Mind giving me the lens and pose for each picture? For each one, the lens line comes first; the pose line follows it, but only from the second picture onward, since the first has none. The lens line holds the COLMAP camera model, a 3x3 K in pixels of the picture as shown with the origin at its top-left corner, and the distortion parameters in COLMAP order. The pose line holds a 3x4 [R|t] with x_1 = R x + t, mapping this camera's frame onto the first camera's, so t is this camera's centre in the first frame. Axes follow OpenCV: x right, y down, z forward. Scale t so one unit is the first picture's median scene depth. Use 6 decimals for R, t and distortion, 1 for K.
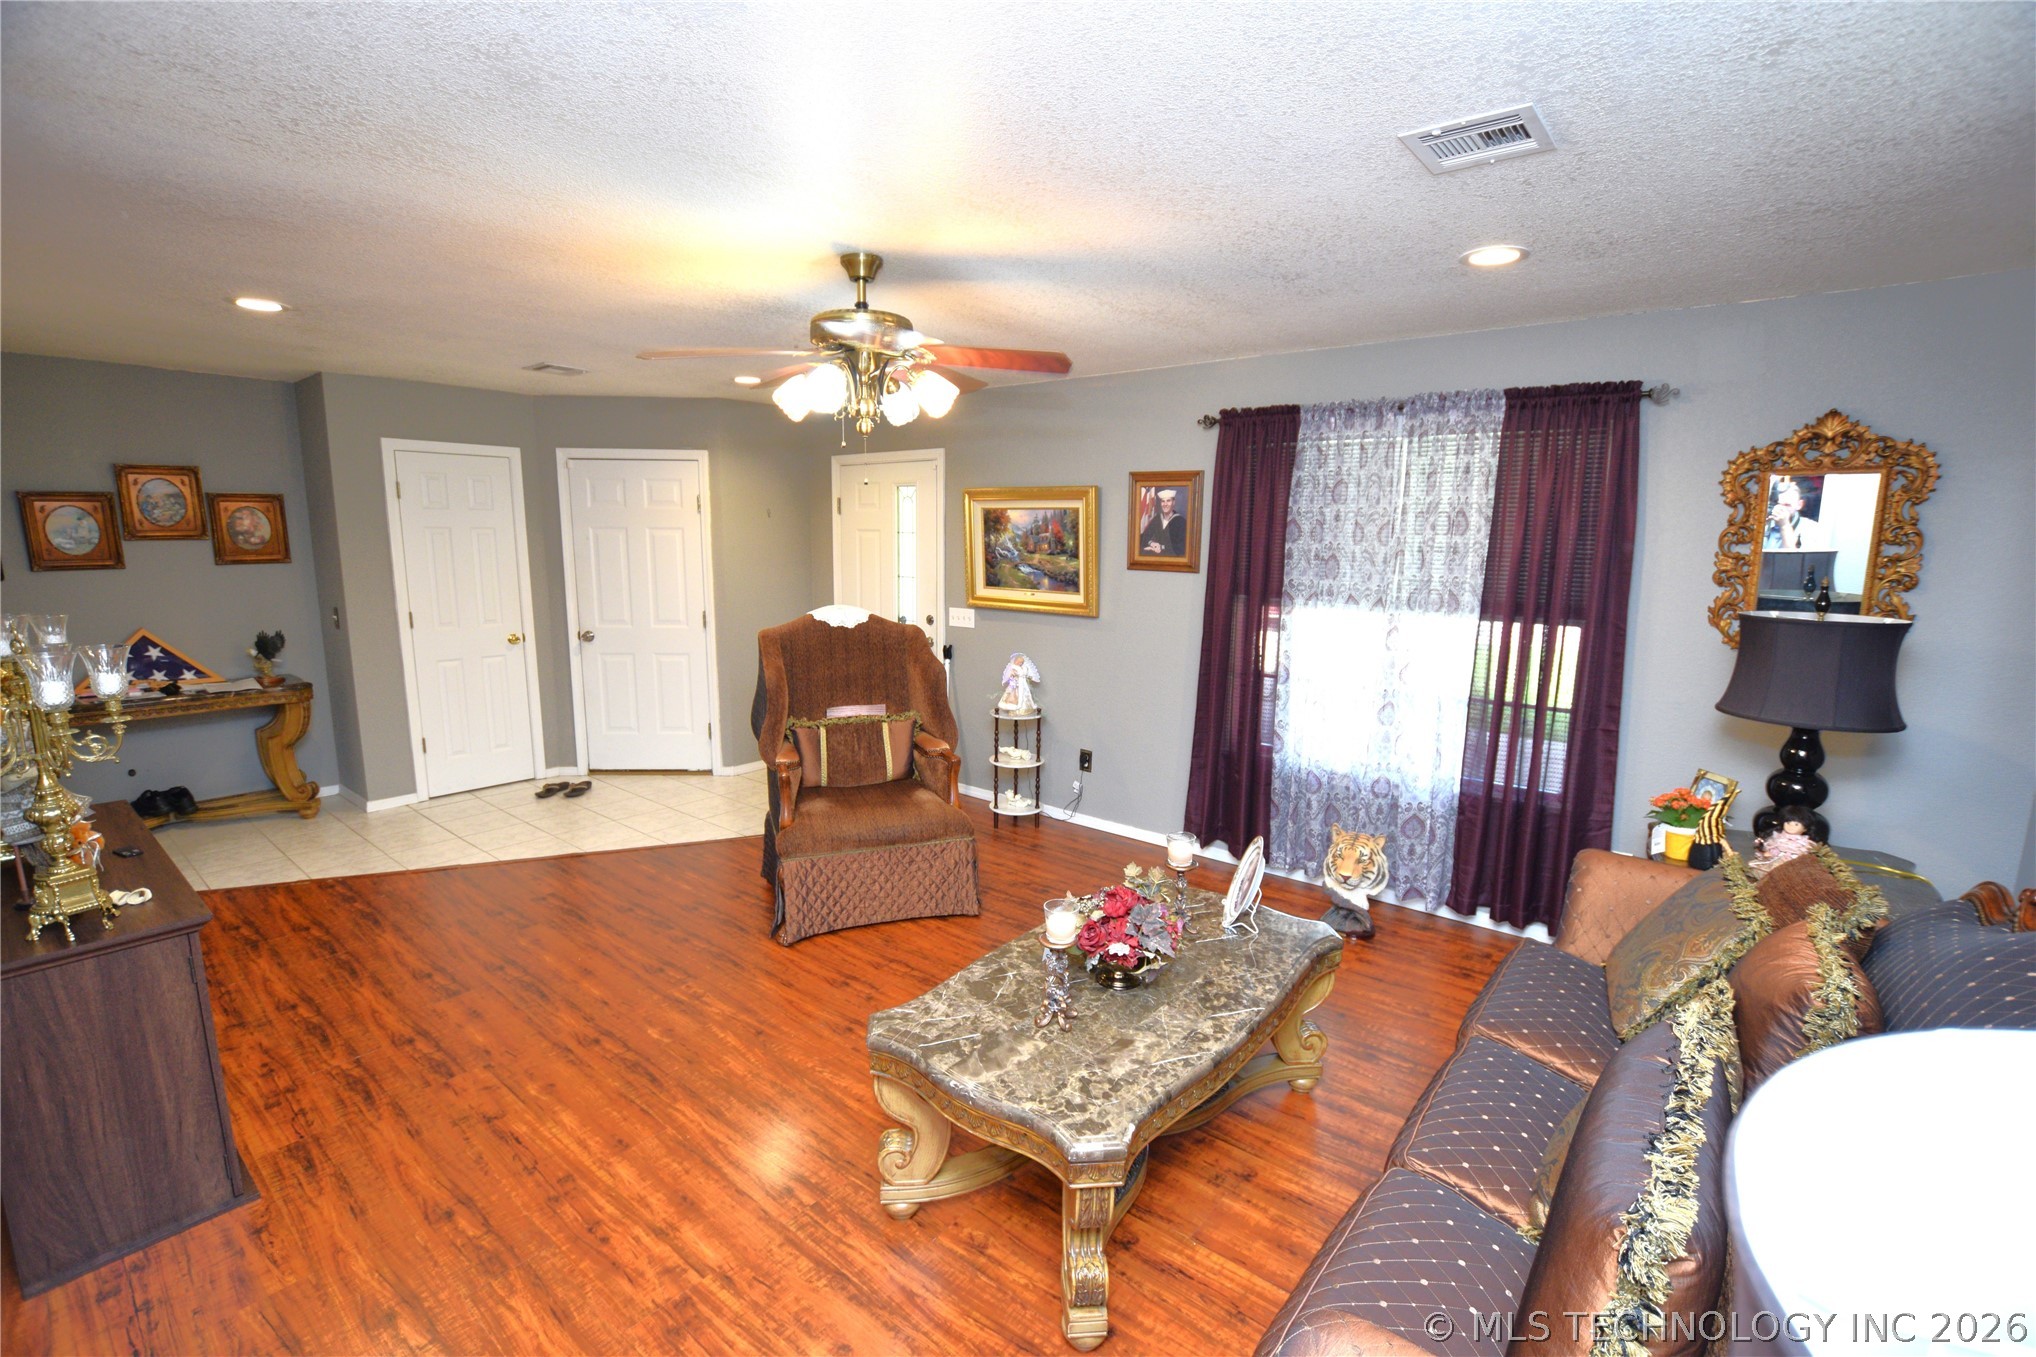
lens RADIAL K [[895.6, 0, 1027.7], [0, 895.6, 687.9], [0, 0, 1]] dist [-0.033019, 0.005447]
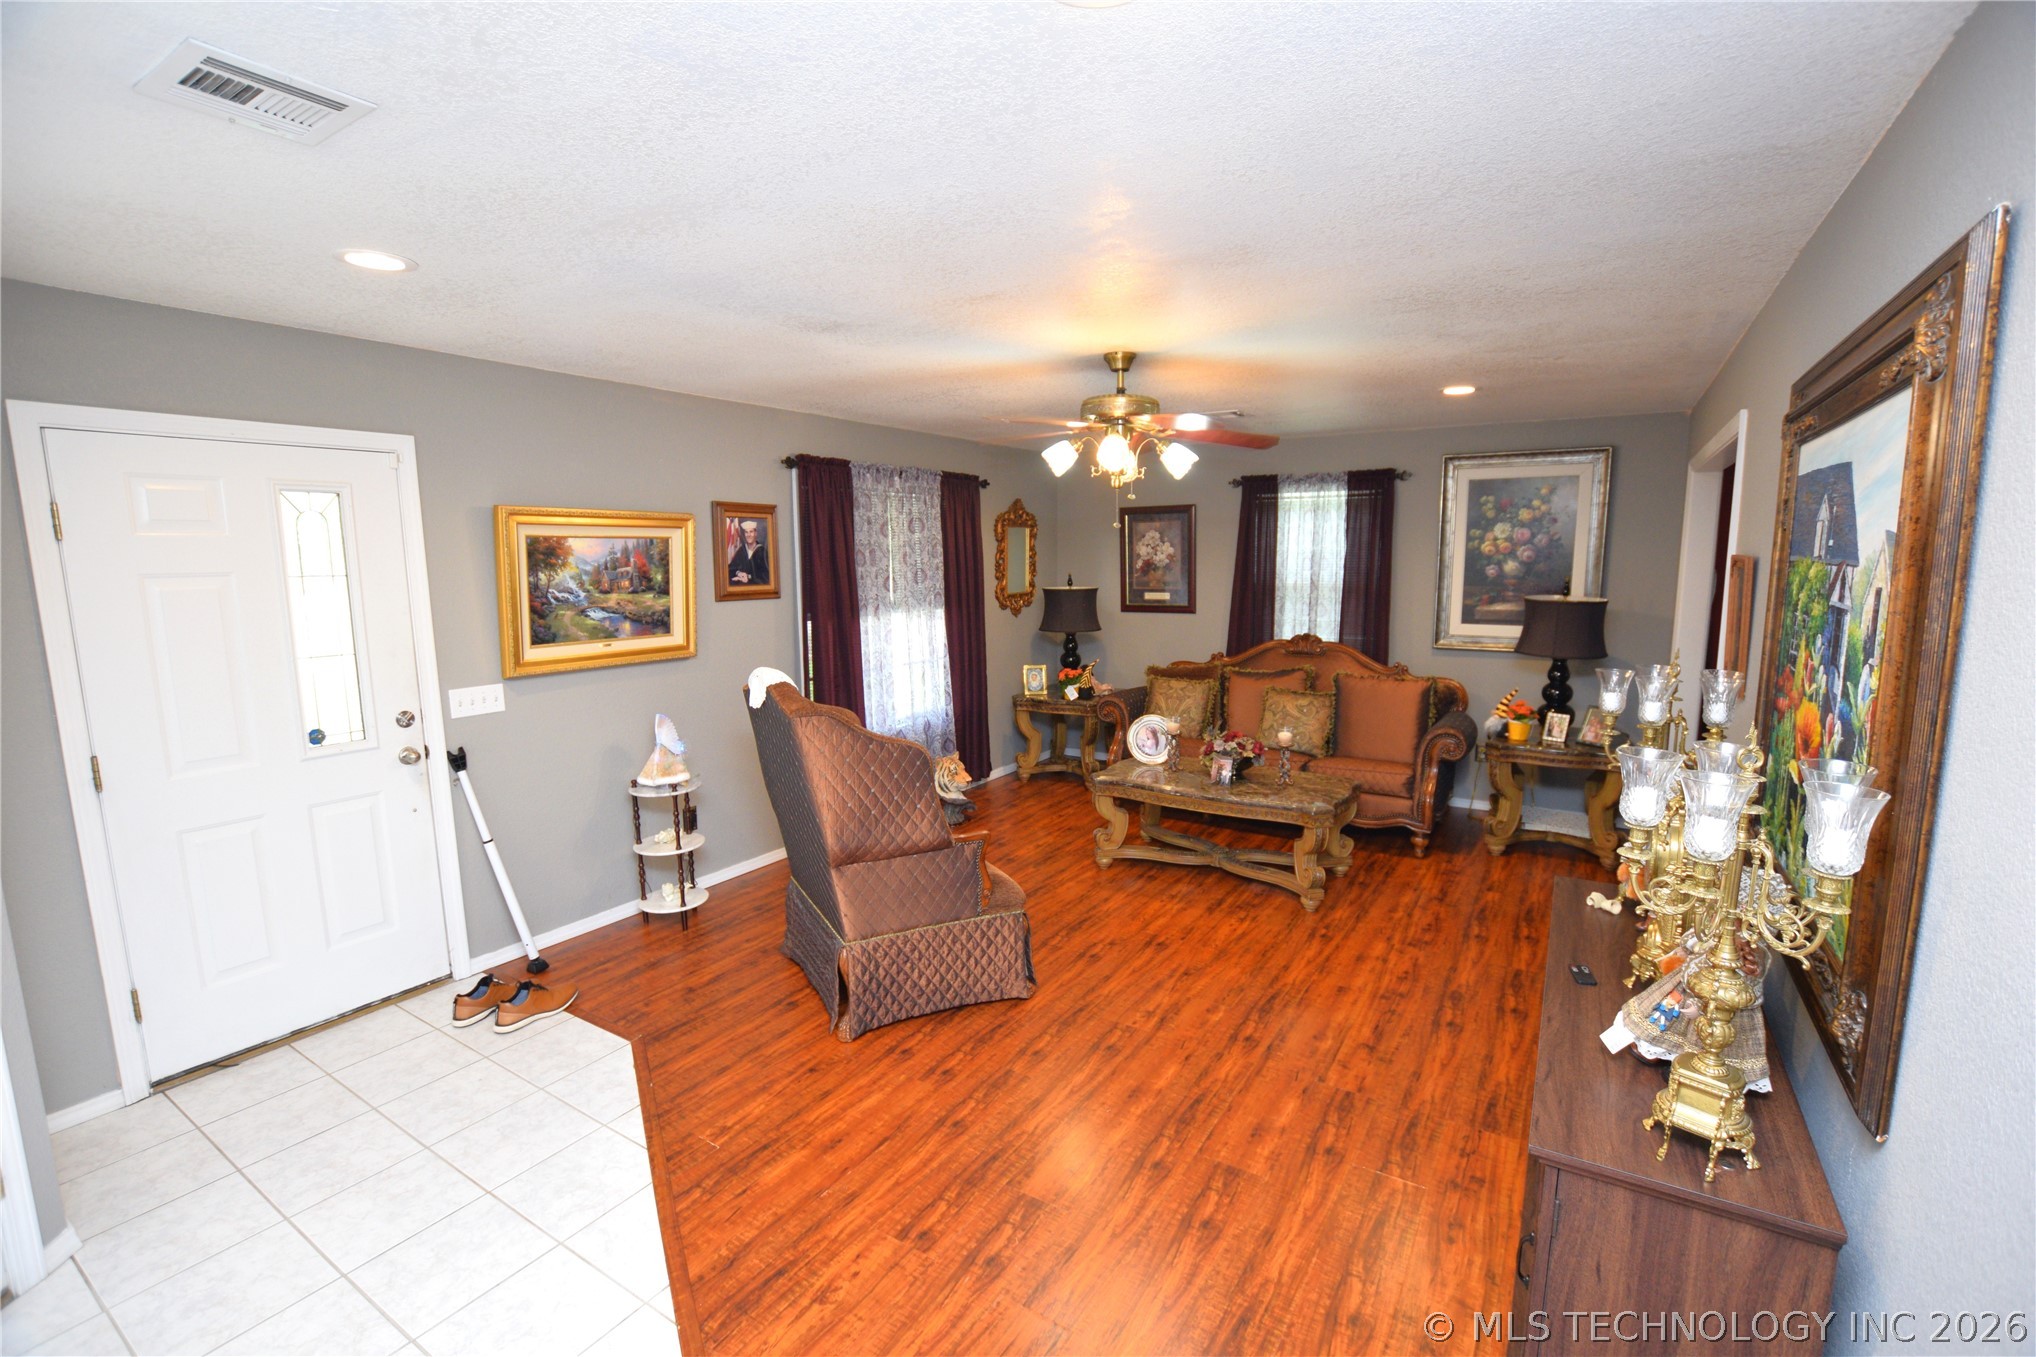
lens RADIAL K [[895.6, 0, 1027.7], [0, 895.6, 687.9], [0, 0, 1]] dist [-0.033019, 0.005447]
pose [[-0.115636, -0.161534, 0.980069, -0.853186], [0.174467, 0.968045, 0.180137, -0.151968], [-0.977849, 0.191820, -0.083758, 0.747174]]
